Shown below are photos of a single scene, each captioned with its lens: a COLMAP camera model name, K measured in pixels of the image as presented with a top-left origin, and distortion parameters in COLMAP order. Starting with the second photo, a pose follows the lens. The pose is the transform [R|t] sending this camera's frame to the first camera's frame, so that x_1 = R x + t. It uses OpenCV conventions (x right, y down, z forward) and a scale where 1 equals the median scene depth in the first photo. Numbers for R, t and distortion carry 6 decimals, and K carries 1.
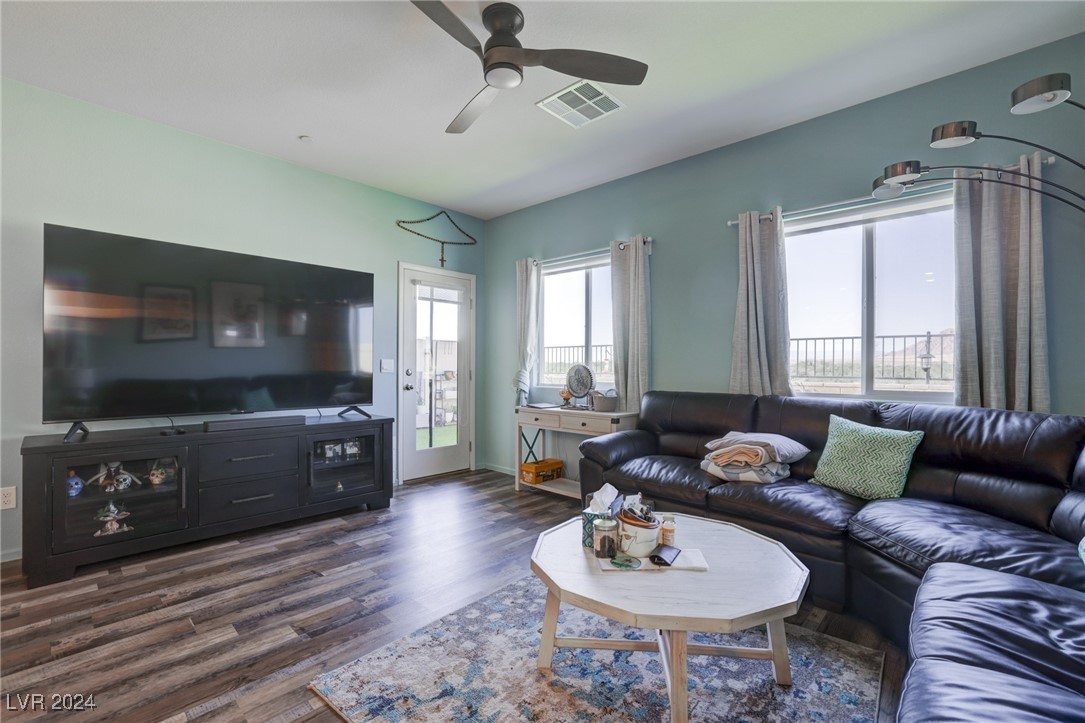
lens RADIAL K [[468.8, 0, 544.0], [0, 468.8, 358.8], [0, 0, 1]] dist [-0.040954, 0.016488]
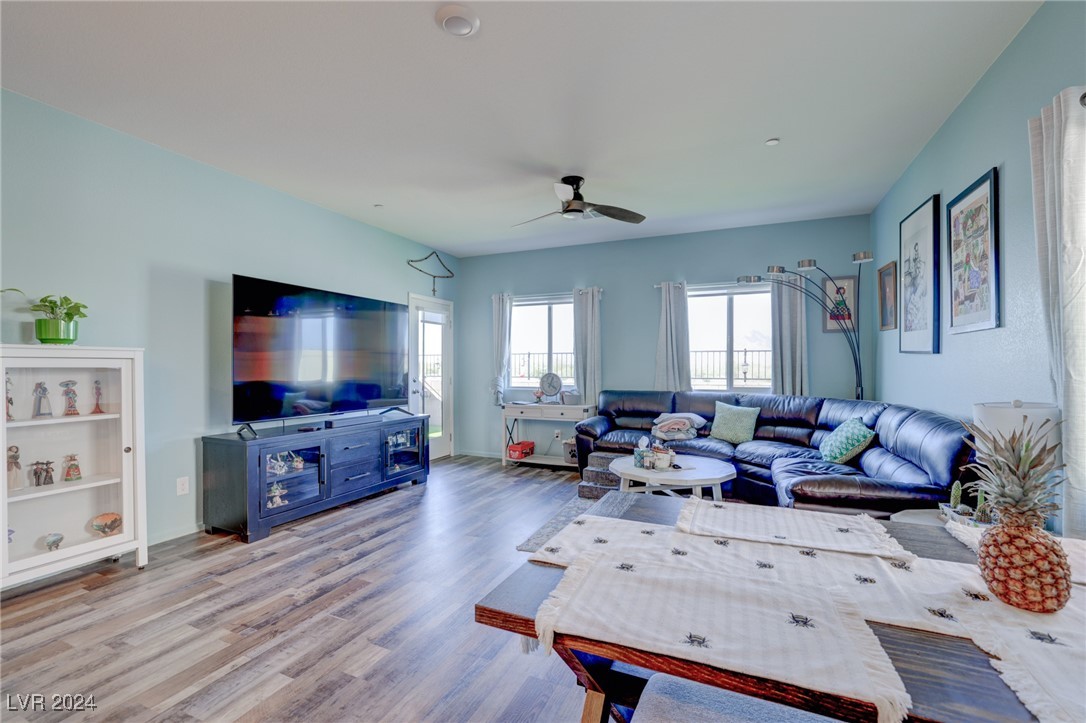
lens RADIAL K [[469.2, 0, 544.5], [0, 469.2, 358.8], [0, 0, 1]] dist [-0.040954, 0.016488]
pose [[0.944384, -0.000853, 0.328844, -0.528668], [0.000895, 1.000000, 0.000022, -0.039600], [-0.328844, 0.000273, 0.944384, -0.438240]]
